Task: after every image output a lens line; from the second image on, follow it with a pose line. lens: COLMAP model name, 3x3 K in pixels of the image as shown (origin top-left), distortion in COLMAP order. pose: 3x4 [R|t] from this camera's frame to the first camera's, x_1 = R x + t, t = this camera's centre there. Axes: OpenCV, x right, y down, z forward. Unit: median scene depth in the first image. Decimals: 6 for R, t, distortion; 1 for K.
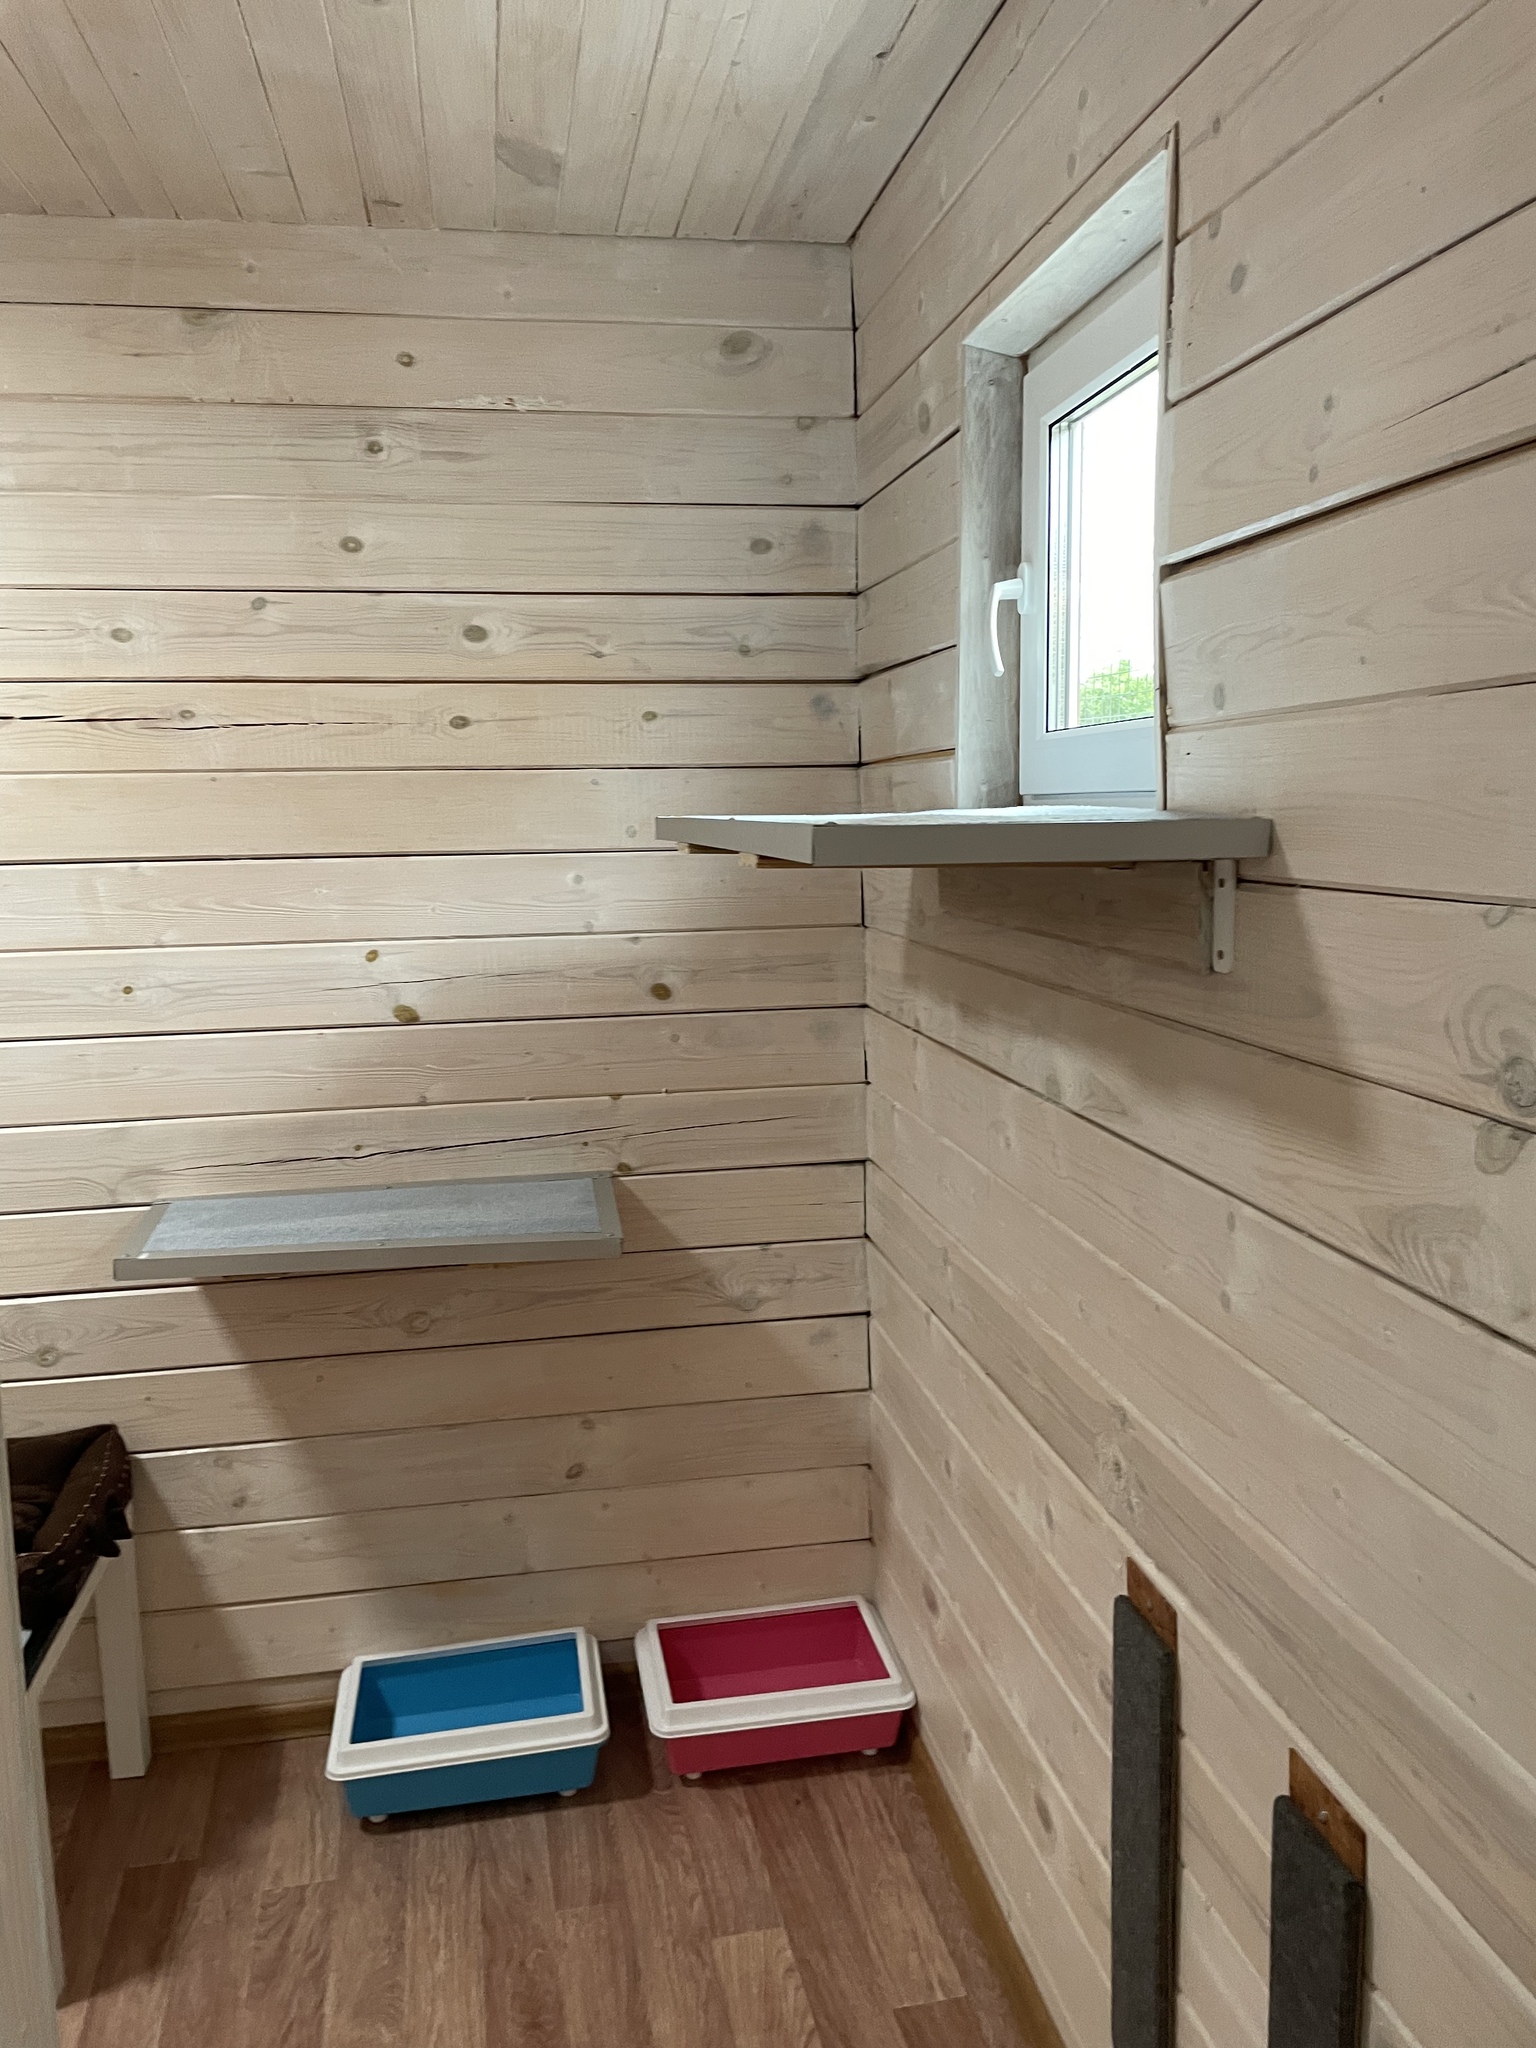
lens RADIAL K [[1532.9, 0, 768.0], [0, 1532.9, 1024.0], [0, 0, 1]] dist [0.102044, -0.145519]
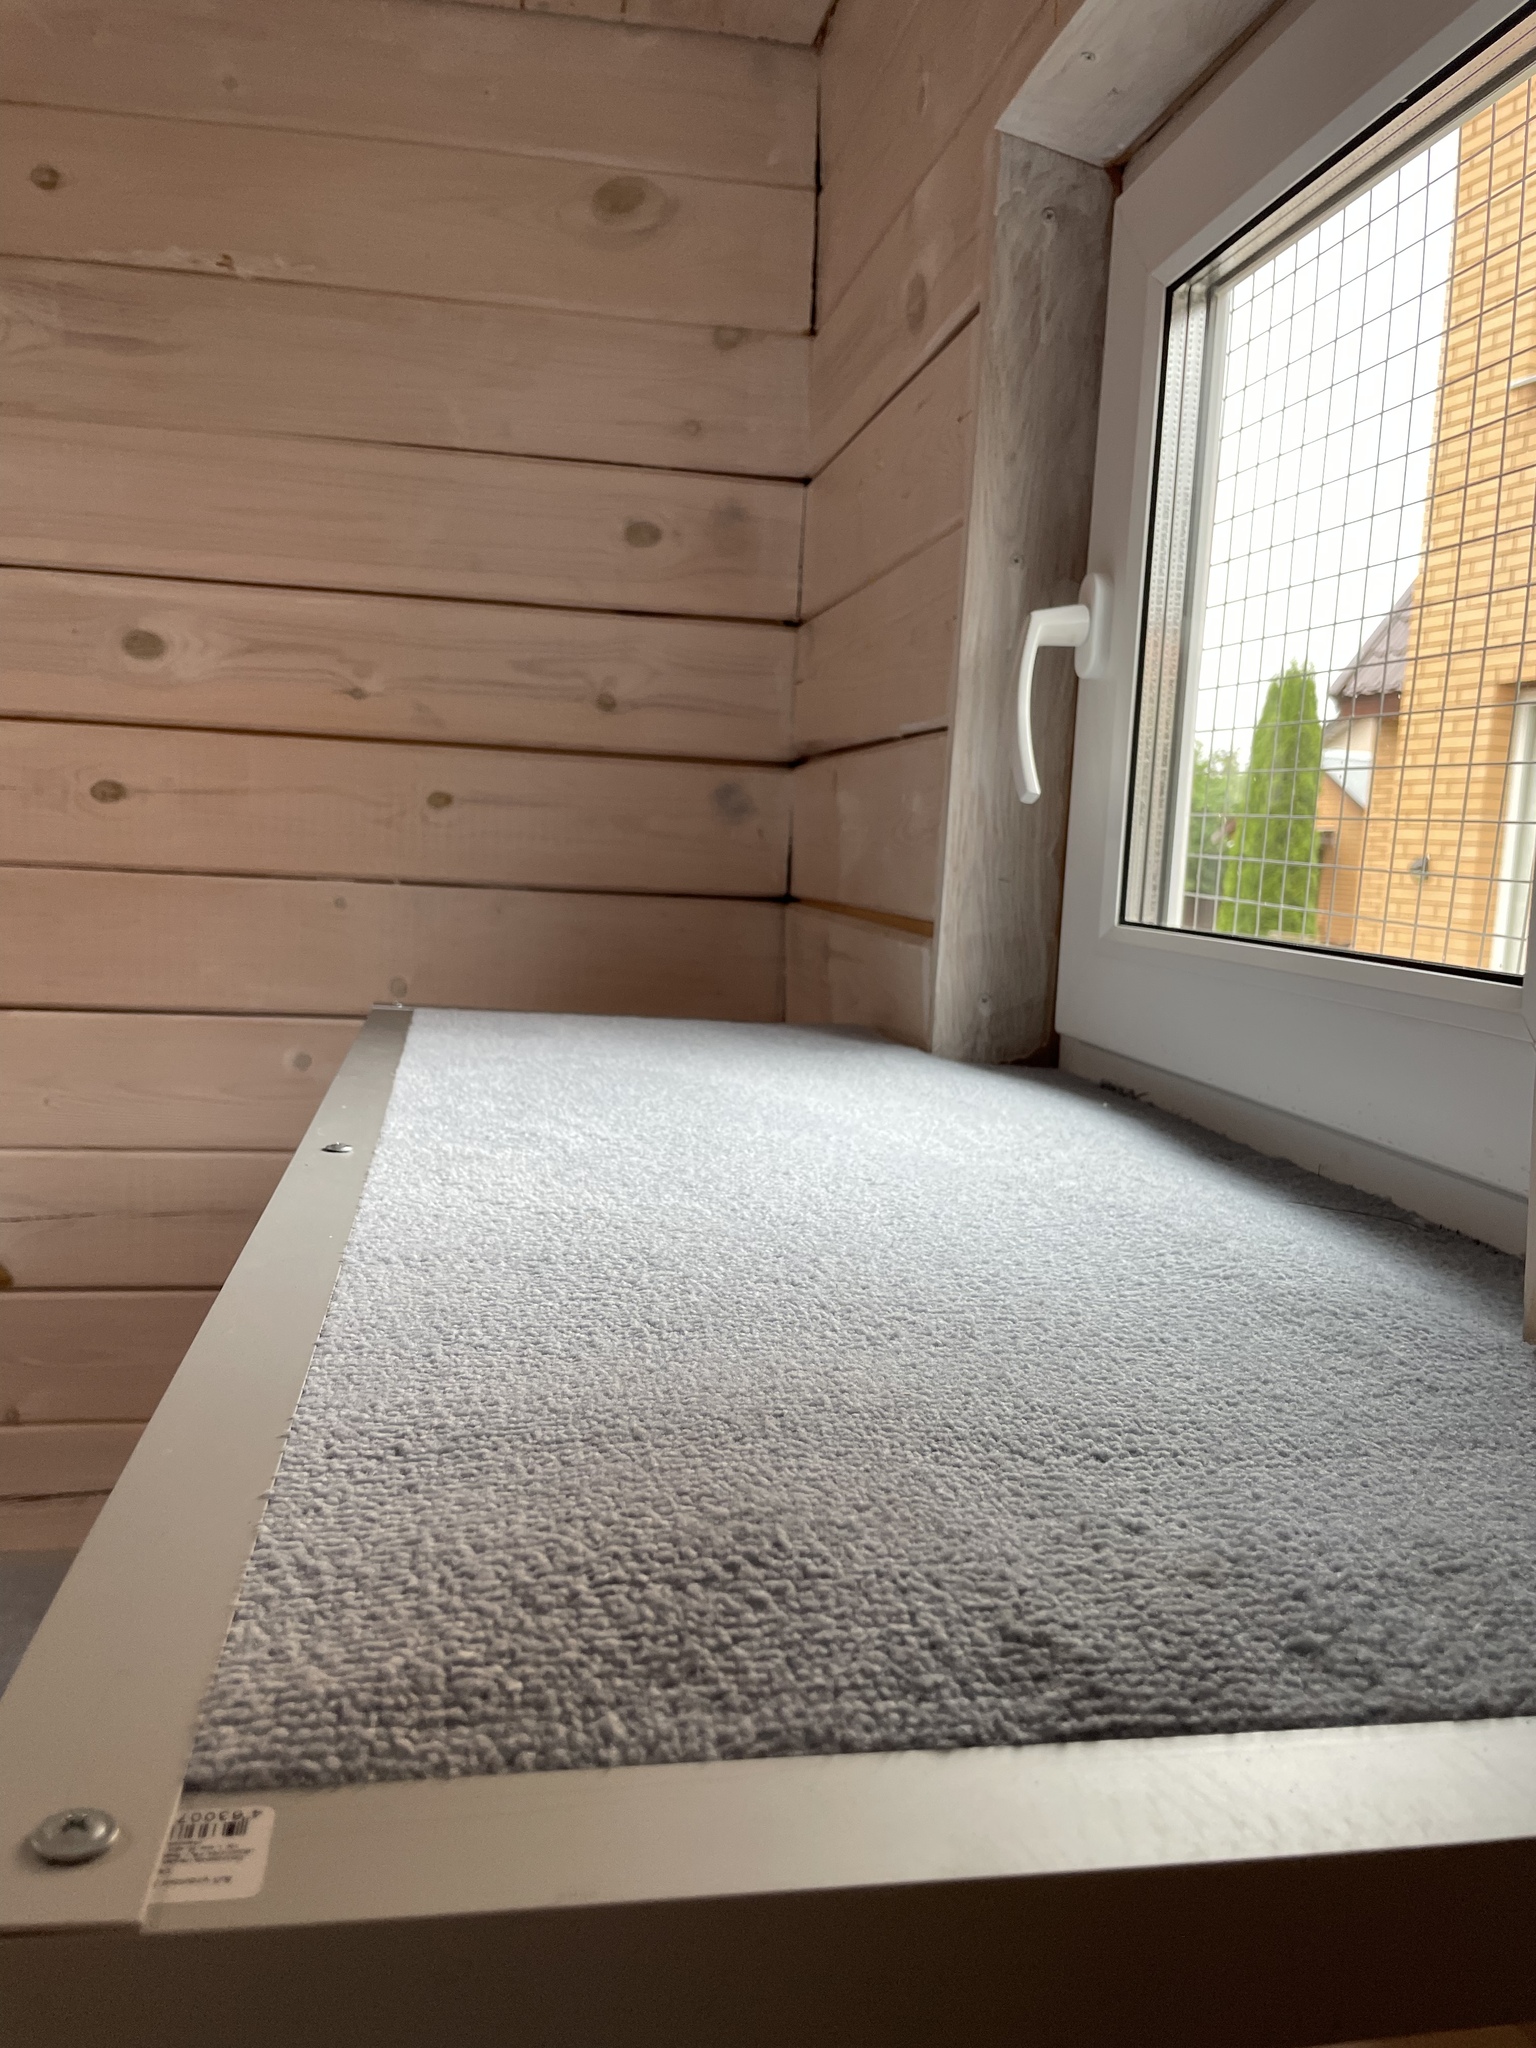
lens RADIAL K [[1532.9, 0, 768.0], [0, 1532.9, 1024.0], [0, 0, 1]] dist [0.102044, -0.145519]
pose [[0.997890, 0.064769, 0.004562, 0.055514], [-0.064650, 0.997653, -0.022549, -0.110559], [-0.006012, 0.022206, 0.999735, 0.410747]]
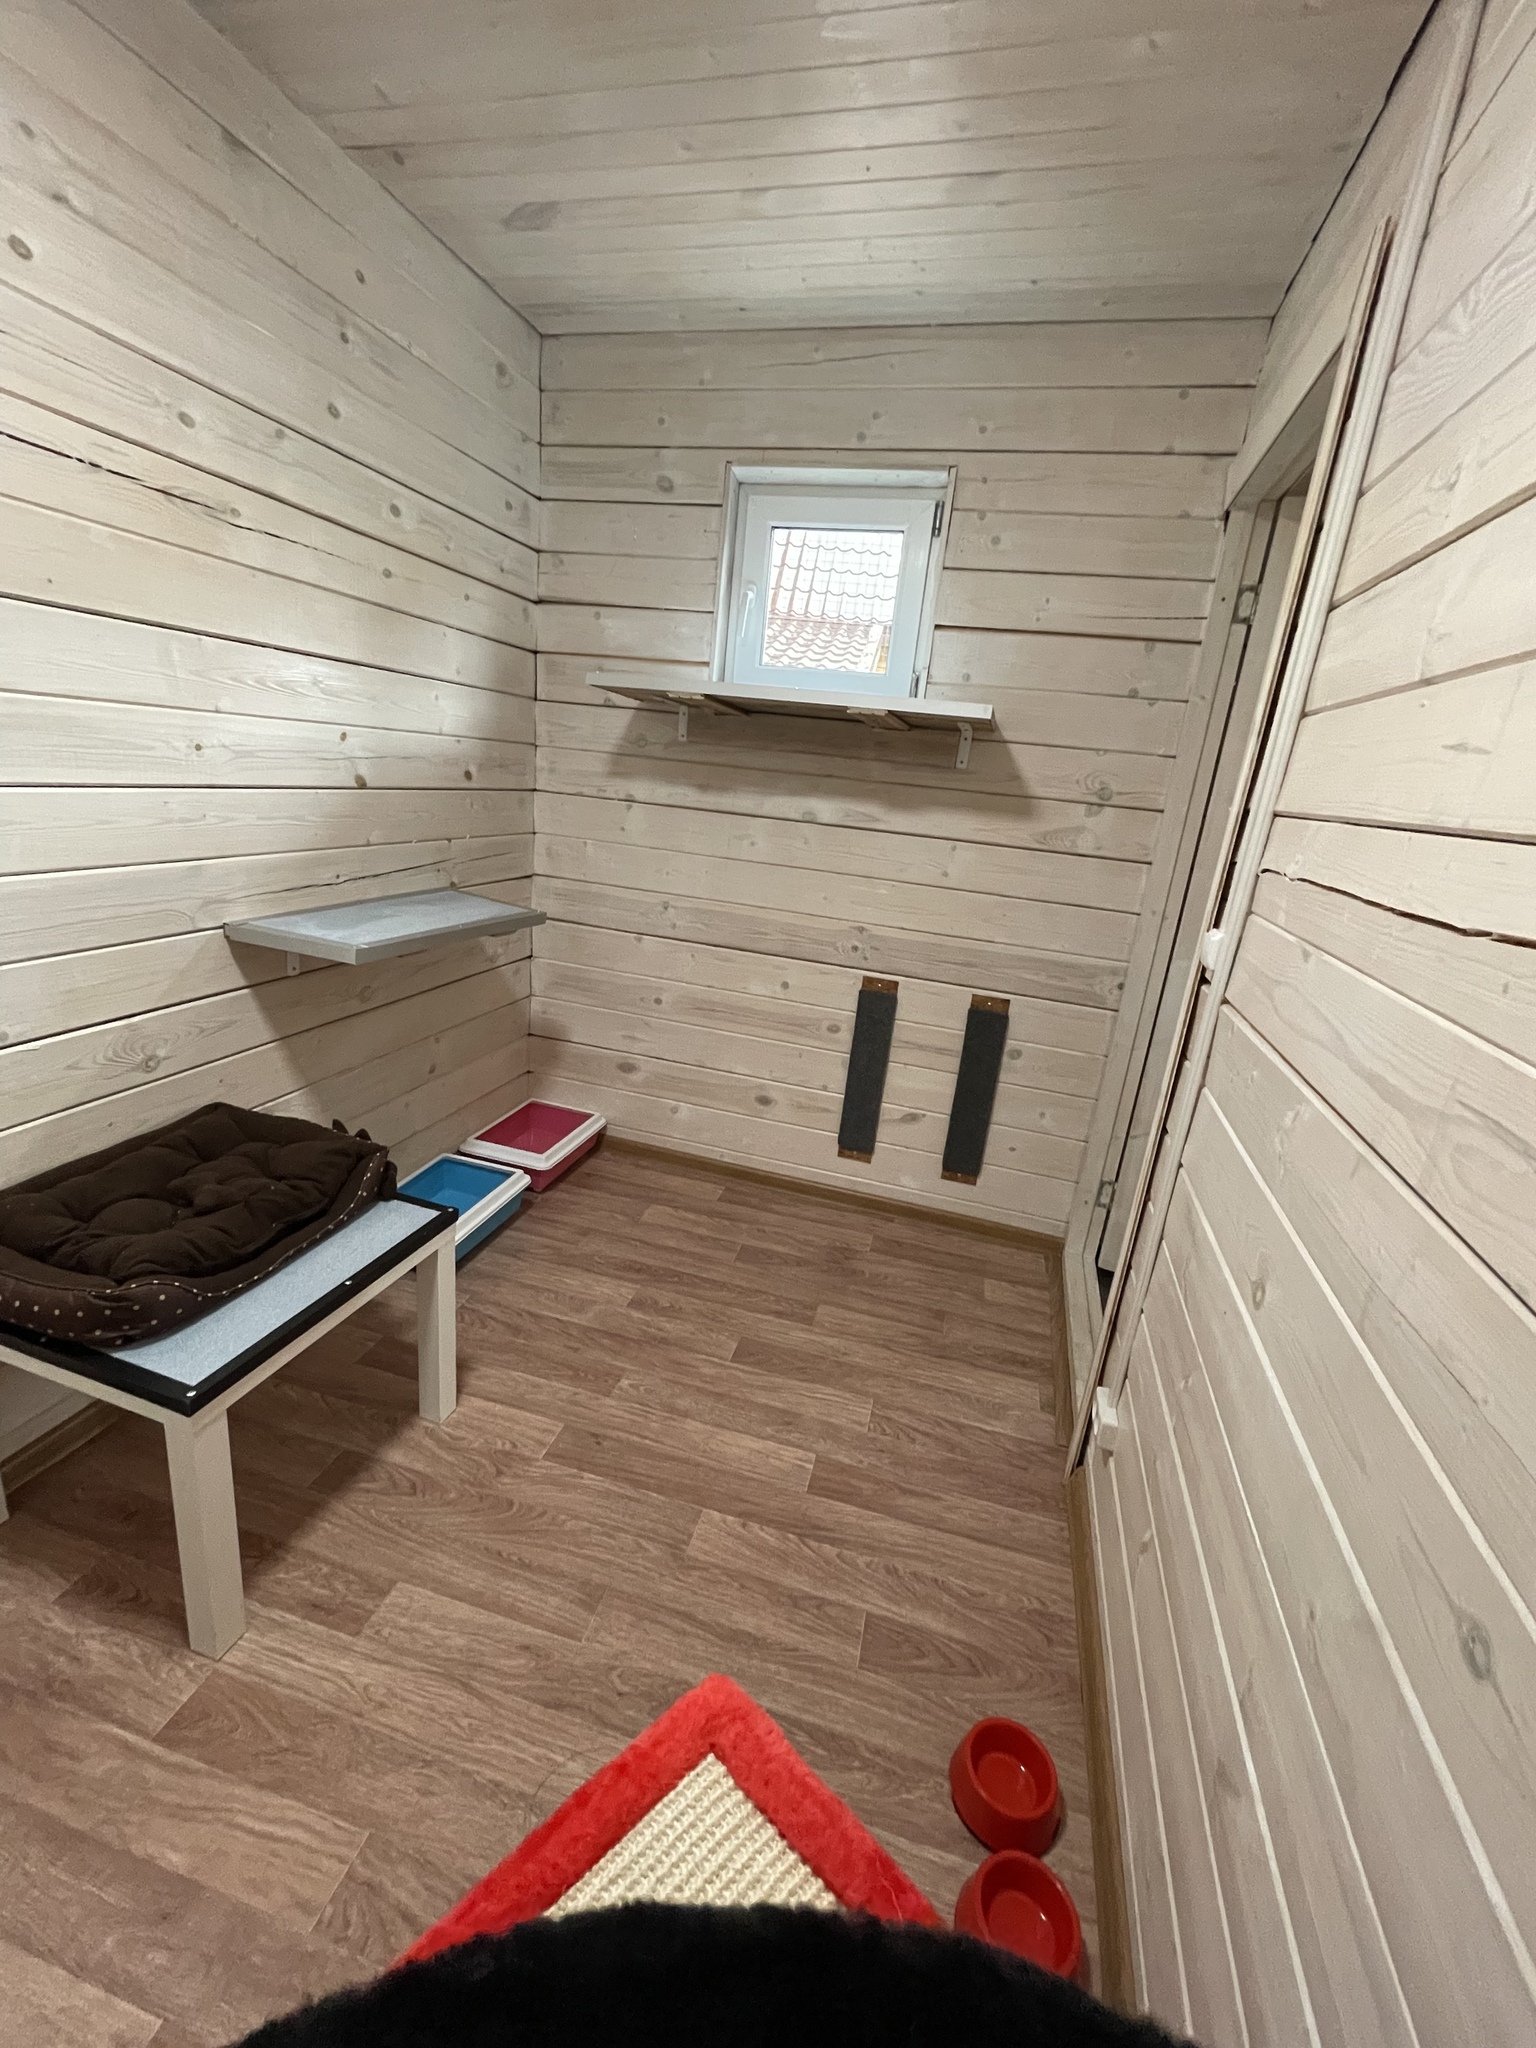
lens RADIAL K [[833.0, 0, 768.0], [0, 833.0, 1024.0], [0, 0, 1]] dist [0.001663, -0.000043]
pose [[0.442503, -0.204664, 0.873100, -0.821158], [0.019018, 0.975531, 0.219036, 0.053820], [-0.896565, -0.080319, 0.435568, 0.306341]]
